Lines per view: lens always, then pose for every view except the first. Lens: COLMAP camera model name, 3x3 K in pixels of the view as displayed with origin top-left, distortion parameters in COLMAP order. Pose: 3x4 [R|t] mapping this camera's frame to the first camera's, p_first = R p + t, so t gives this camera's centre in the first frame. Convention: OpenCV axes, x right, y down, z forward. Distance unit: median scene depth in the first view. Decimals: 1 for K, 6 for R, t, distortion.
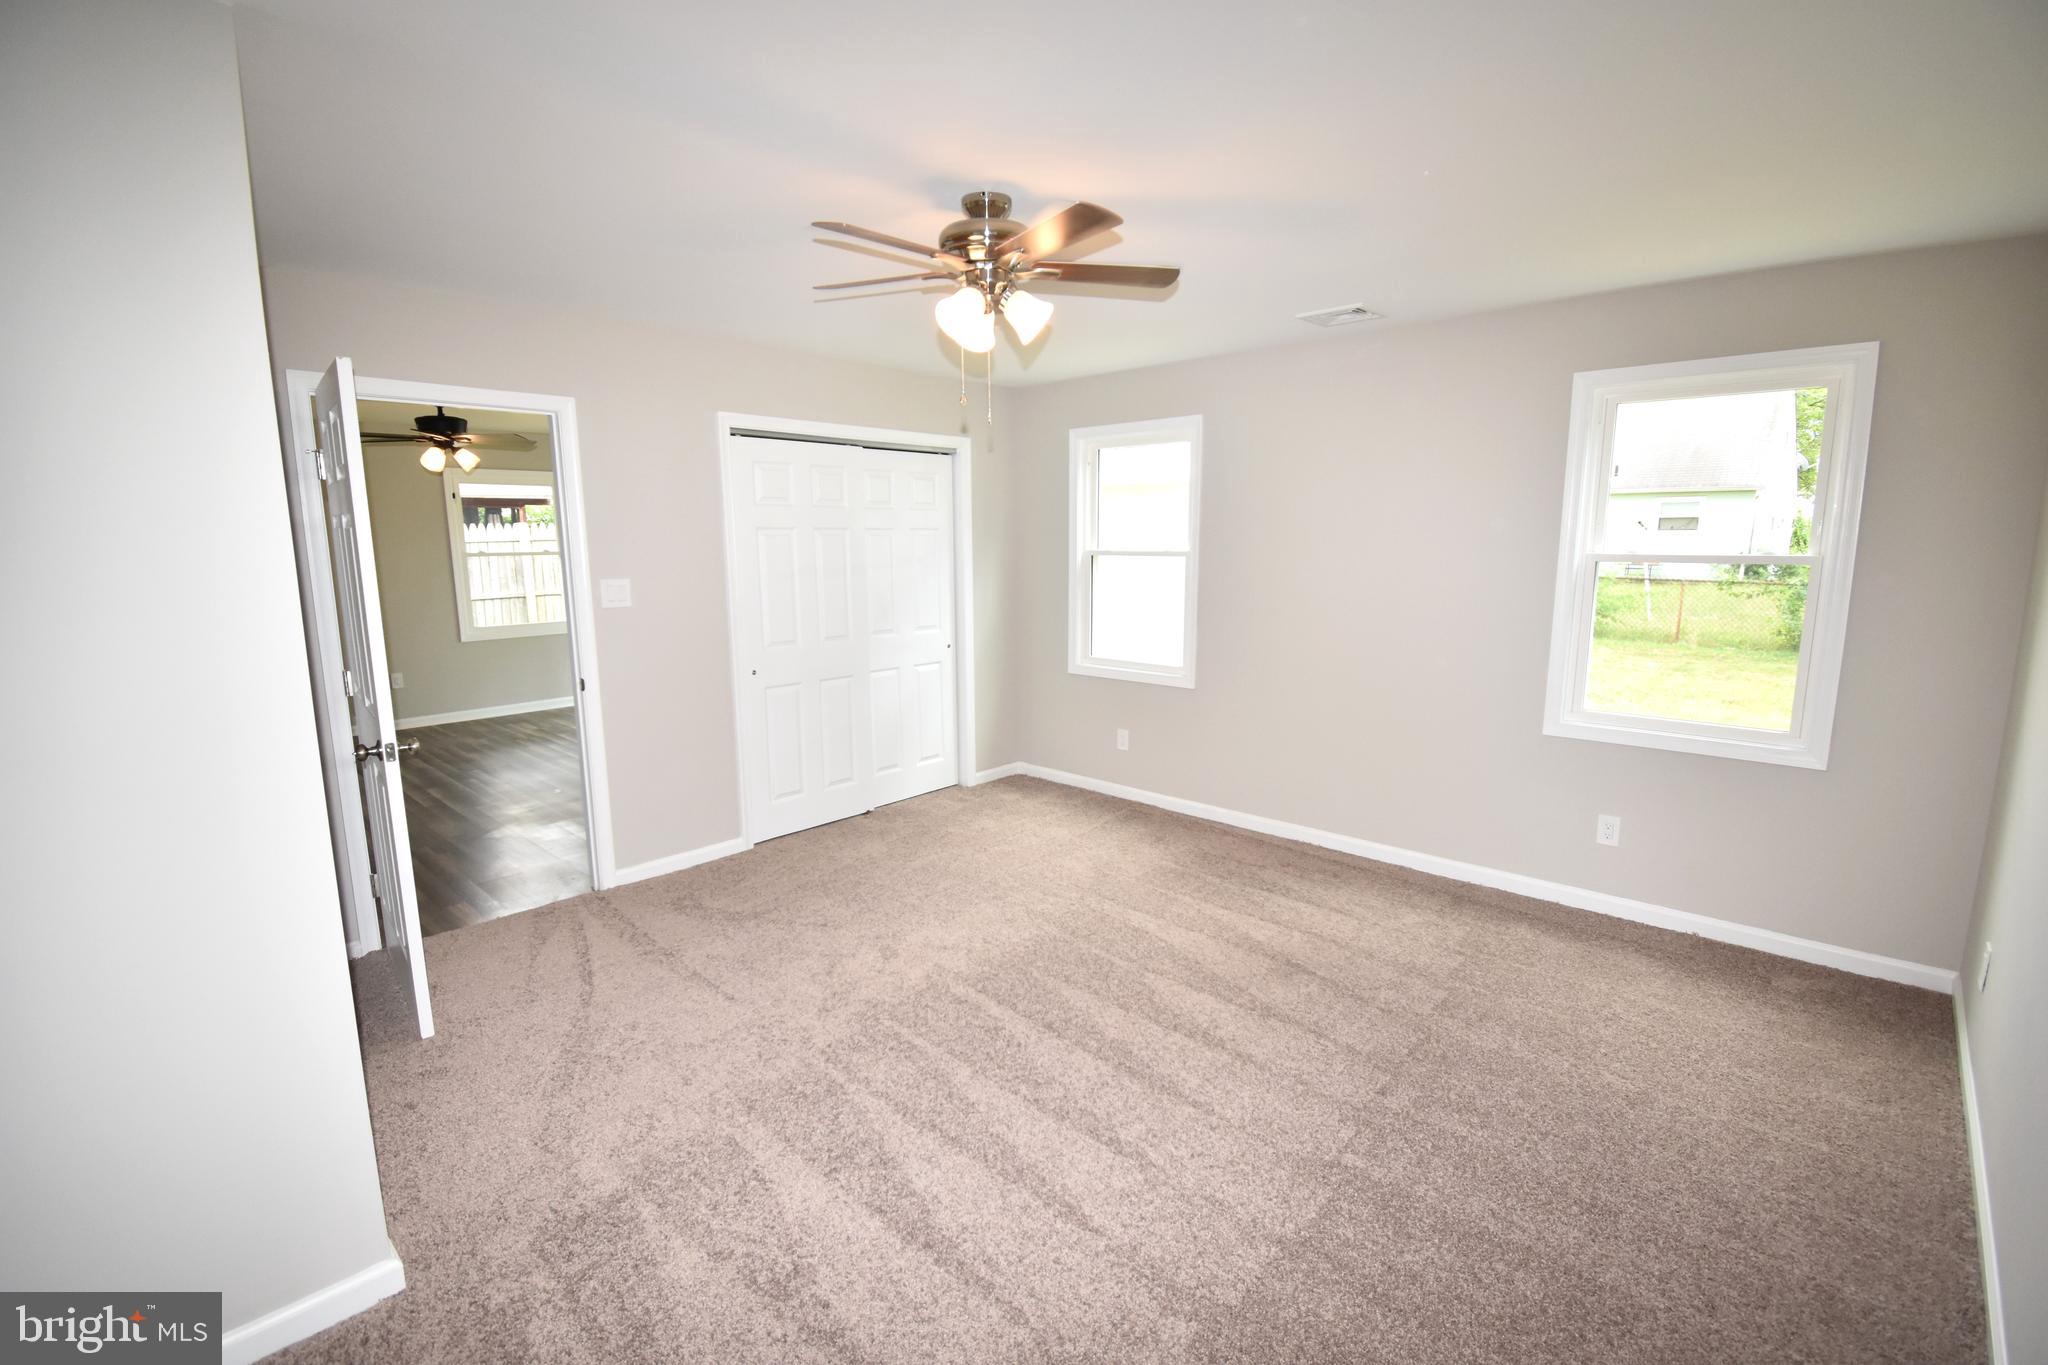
lens RADIAL K [[903.3, 0, 1024.0], [0, 903.3, 682.5], [0, 0, 1]] dist [-0.001539, -0.000540]
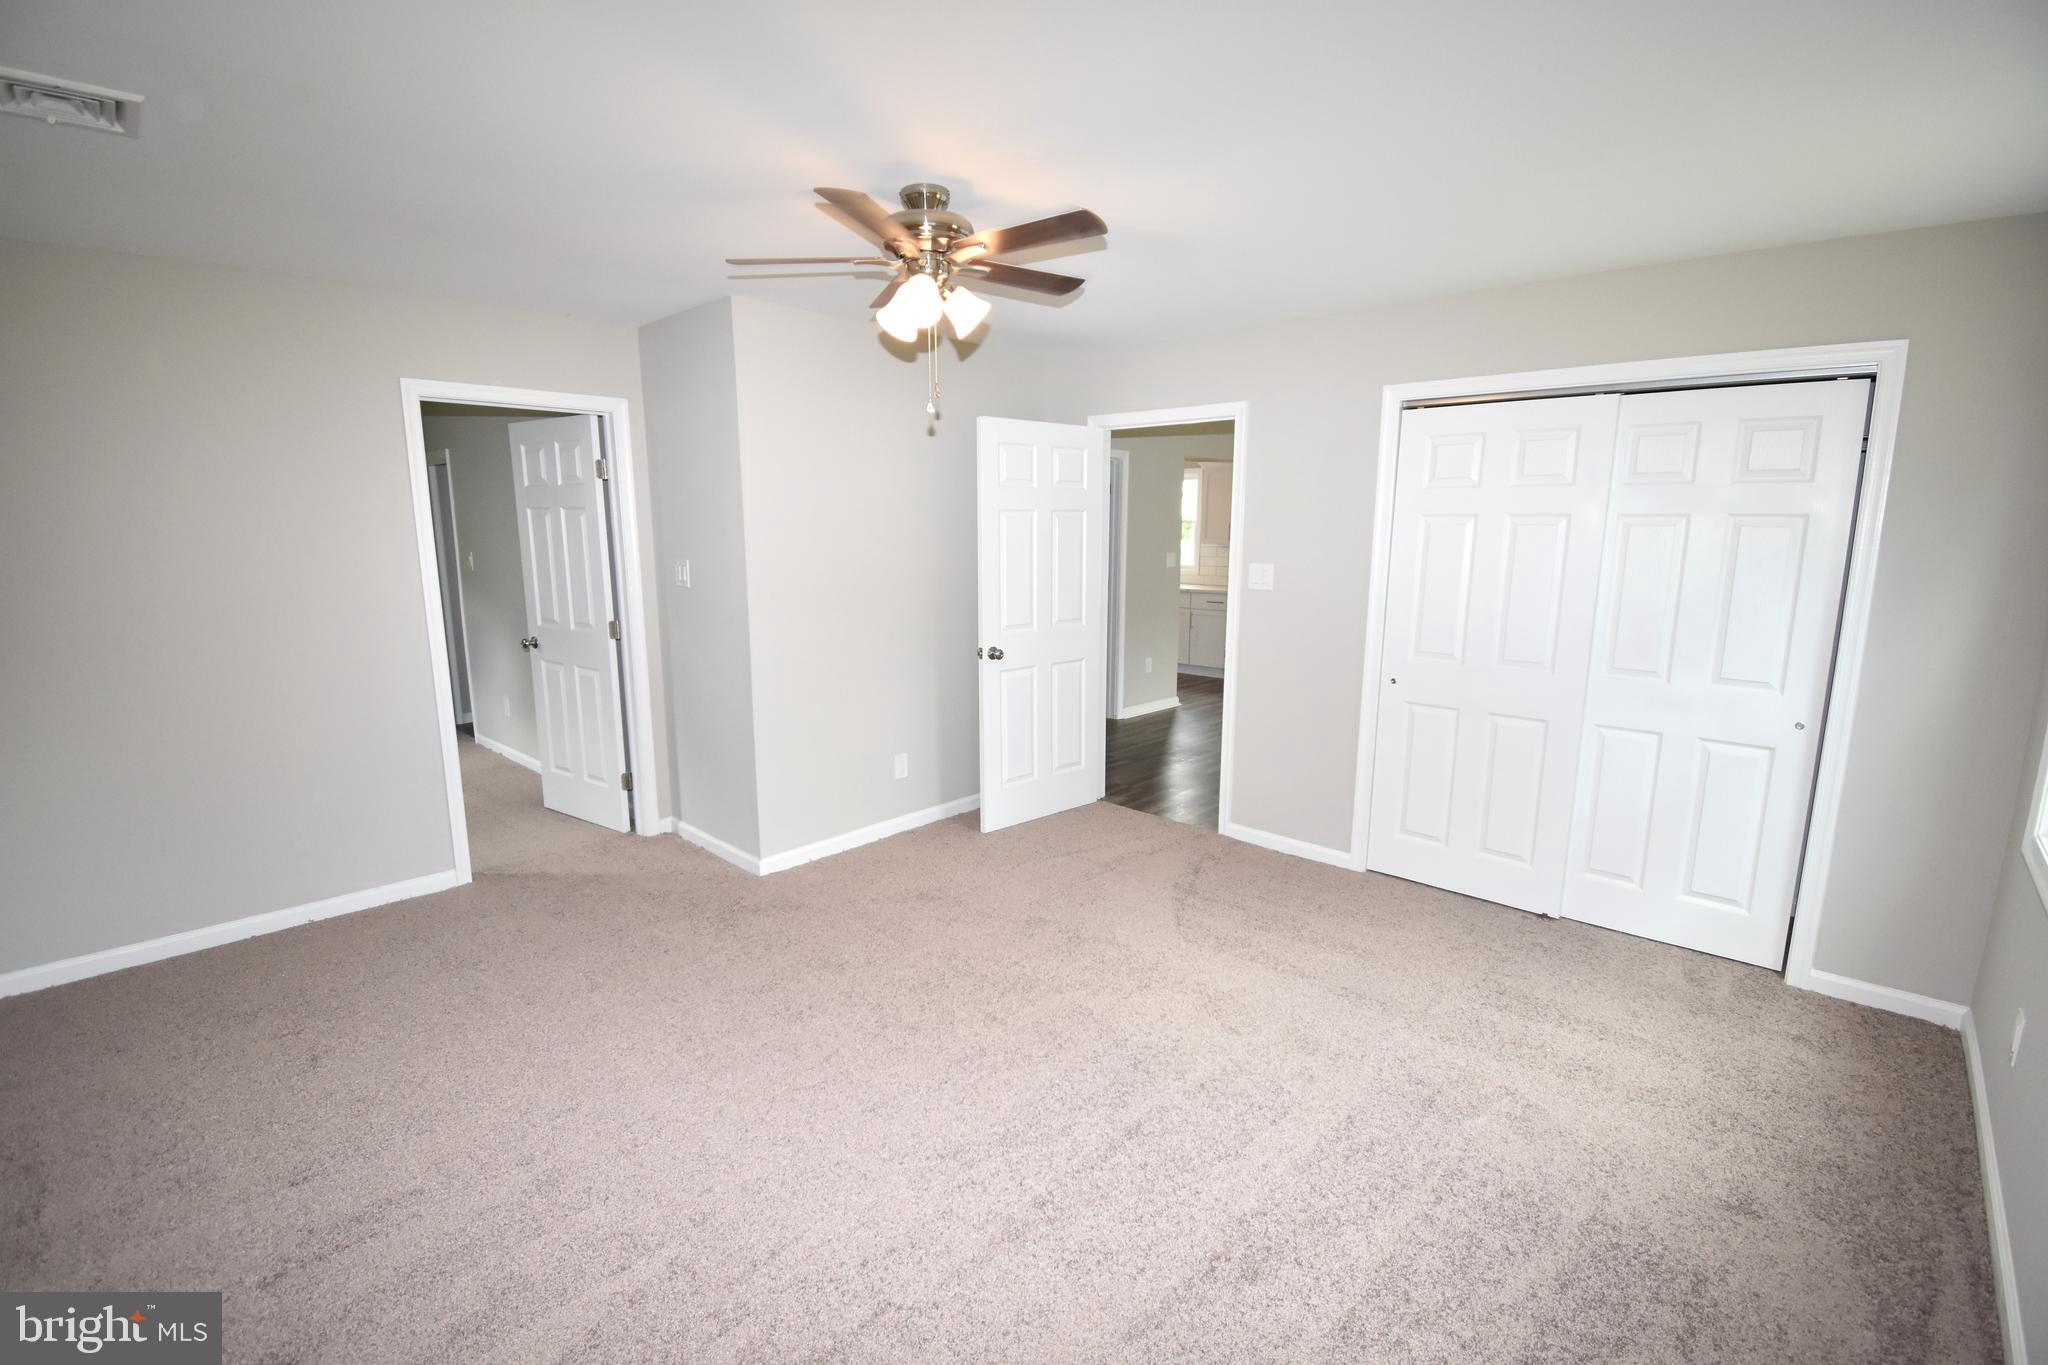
lens RADIAL K [[928.4, 0, 1024.0], [0, 928.4, 682.5], [0, 0, 1]] dist [-0.002404, -0.000773]
pose [[0.013269, 0.192847, -0.981139, 0.586077], [-0.156437, 0.969543, 0.188452, -0.125766], [0.987599, 0.150985, 0.043034, 0.619691]]
